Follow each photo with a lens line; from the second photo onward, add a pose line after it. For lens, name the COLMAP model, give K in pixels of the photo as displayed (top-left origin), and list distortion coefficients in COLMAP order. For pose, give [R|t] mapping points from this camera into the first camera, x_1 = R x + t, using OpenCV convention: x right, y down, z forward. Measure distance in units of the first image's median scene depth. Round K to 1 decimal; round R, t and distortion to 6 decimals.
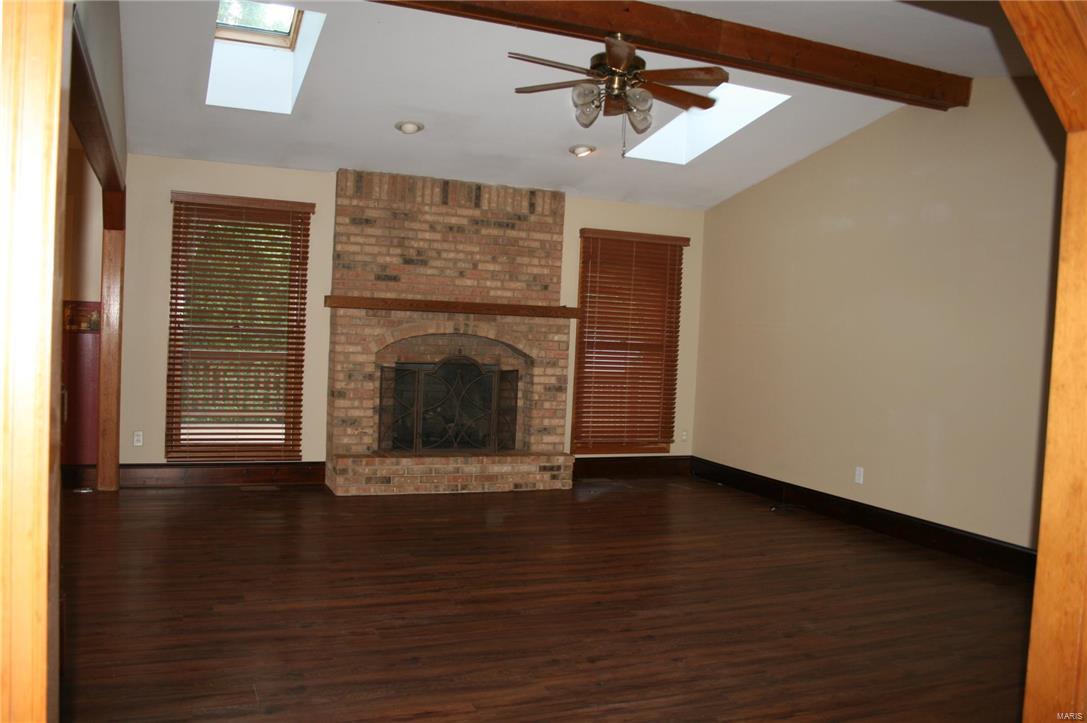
lens RADIAL K [[907.3, 0, 541.6], [0, 907.3, 366.6], [0, 0, 1]] dist [-0.146672, 0.116131]
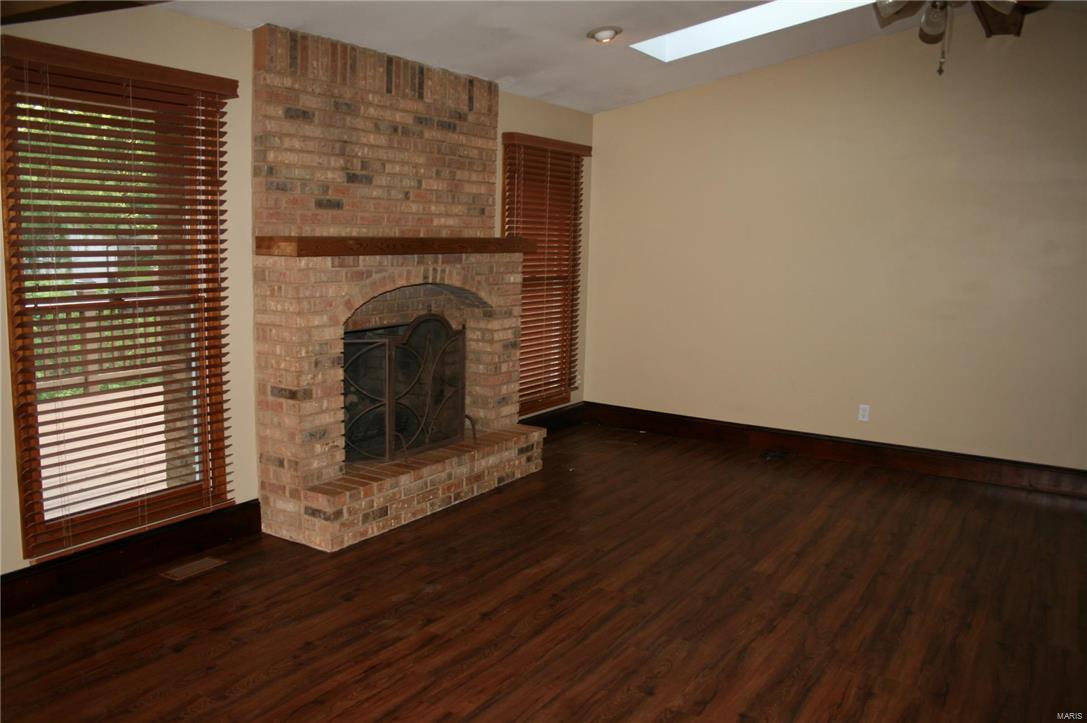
lens RADIAL K [[907.3, 0, 543.4], [0, 907.3, 363.6], [0, 0, 1]] dist [-0.146672, 0.116131]
pose [[0.815693, -0.106763, 0.568548, -0.418768], [0.035493, 0.990207, 0.135021, -0.065532], [-0.577395, -0.089956, 0.811494, 0.374800]]
